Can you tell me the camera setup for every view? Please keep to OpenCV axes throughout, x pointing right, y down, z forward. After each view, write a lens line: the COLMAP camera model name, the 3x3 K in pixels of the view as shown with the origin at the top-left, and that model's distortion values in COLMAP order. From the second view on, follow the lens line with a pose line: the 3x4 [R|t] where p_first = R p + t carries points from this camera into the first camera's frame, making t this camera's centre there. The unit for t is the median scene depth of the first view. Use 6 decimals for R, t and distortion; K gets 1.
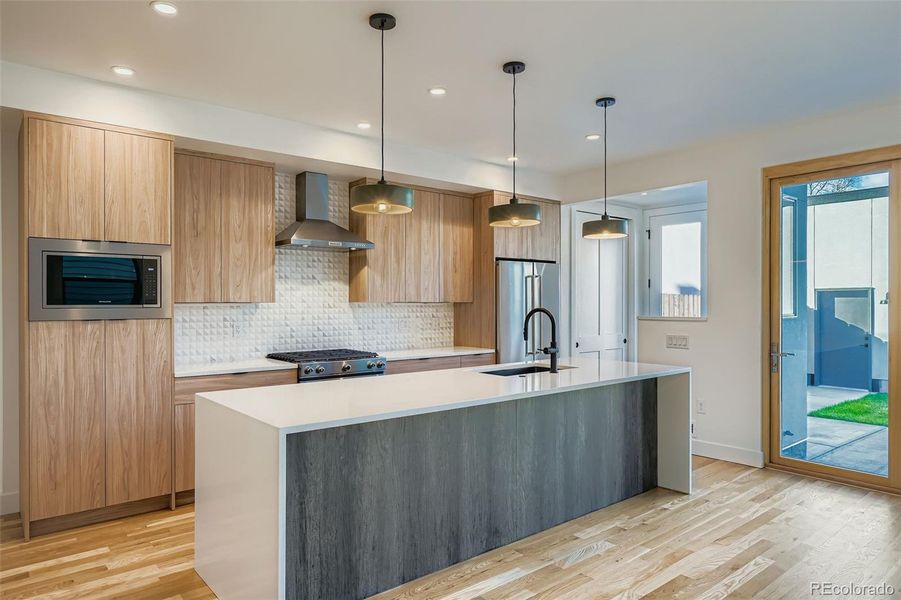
lens RADIAL K [[569.2, 0, 453.0], [0, 569.2, 302.4], [0, 0, 1]] dist [-0.005921, -0.001832]
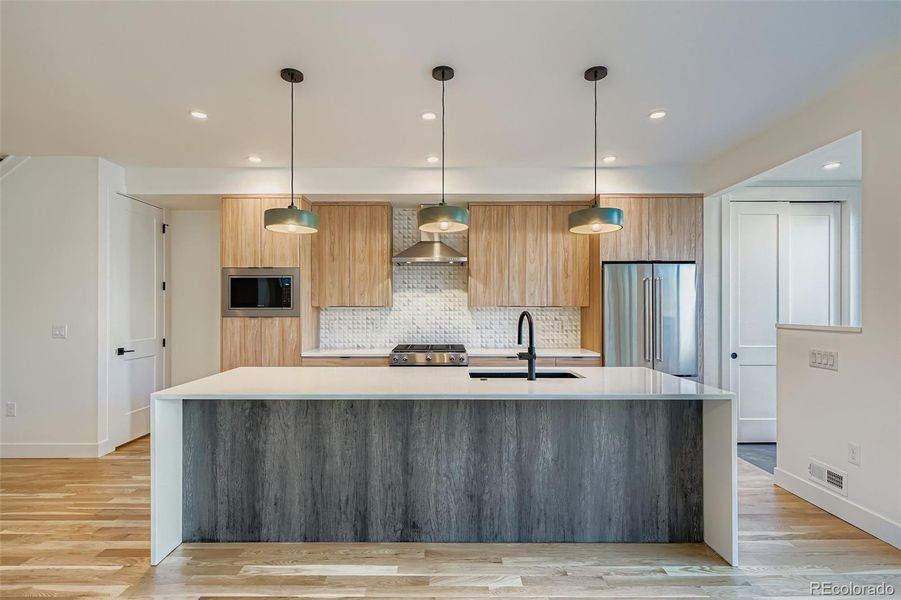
lens RADIAL K [[436.3, 0, 450.3], [0, 436.3, 309.0], [0, 0, 1]] dist [0.002988, -0.001833]
pose [[0.772008, 0.001812, -0.635610, 0.442556], [-0.001378, 0.999998, 0.001177, 0.004906], [0.635611, -0.000032, 0.772009, 0.299594]]
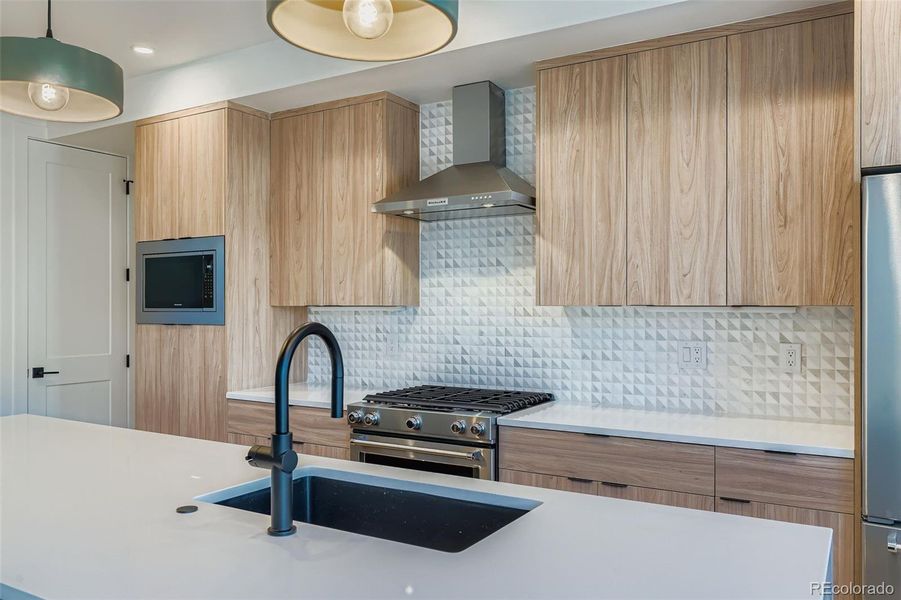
lens RADIAL K [[719.6, 0, 457.2], [0, 719.6, 306.7], [0, 0, 1]] dist [-0.027641, 0.015204]
pose [[0.325985, 0.000945, -0.945374, 0.482796], [-0.001626, 0.999999, 0.000439, 0.000697], [0.945373, 0.001394, 0.325987, 0.803554]]
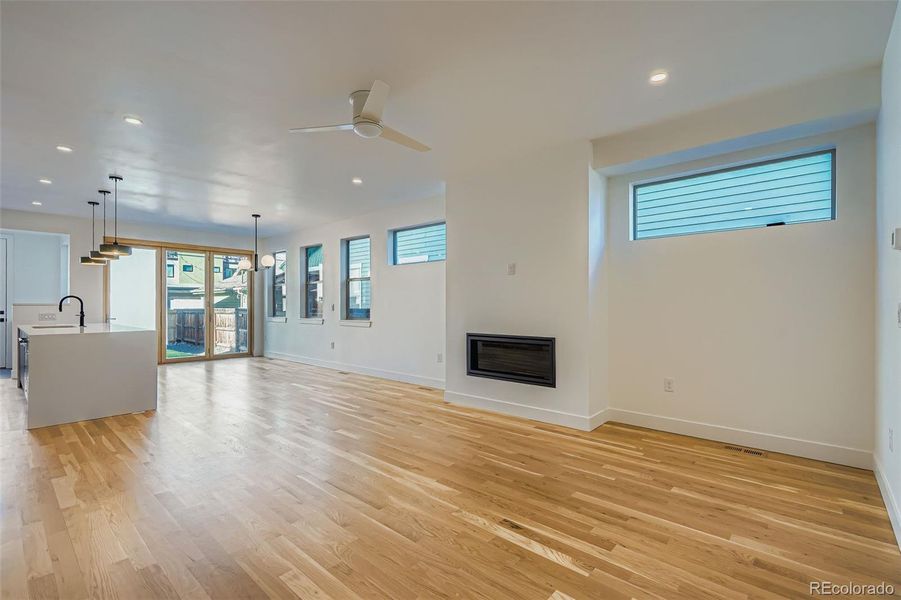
lens RADIAL K [[410.3, 0, 446.8], [0, 410.3, 302.9], [0, 0, 1]] dist [0.001319, -0.001987]
pose [[-0.138385, 0.005275, 0.990364, -1.283524], [0.001947, 0.999985, -0.005054, 0.037558], [-0.990377, 0.001229, -0.138393, -0.121892]]
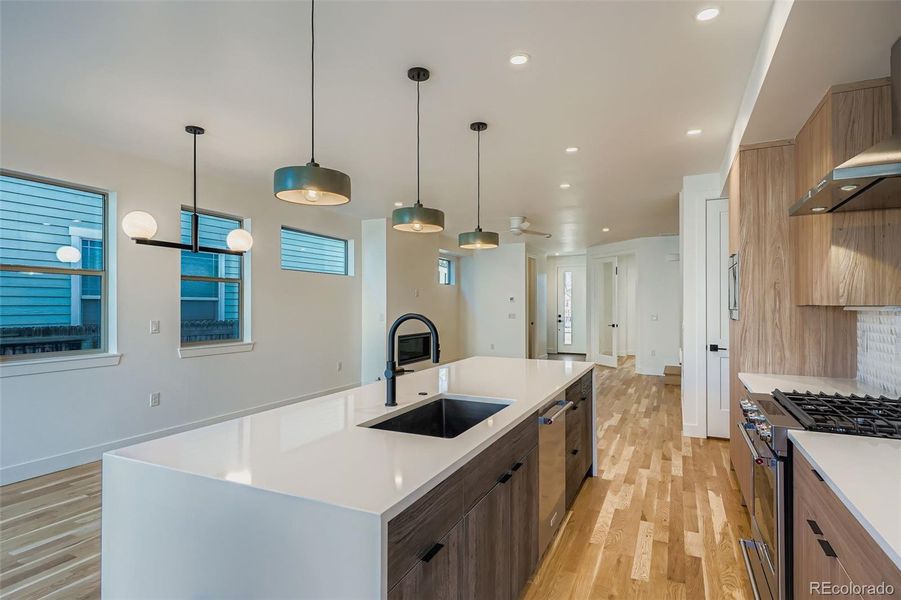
lens RADIAL K [[476.5, 0, 446.9], [0, 476.5, 300.9], [0, 0, 1]] dist [-0.007369, -0.000788]
pose [[-0.915521, -0.001648, -0.402268, 0.290453], [0.001091, 0.999978, -0.006582, -0.002016], [0.402269, -0.006465, -0.915499, 1.298878]]
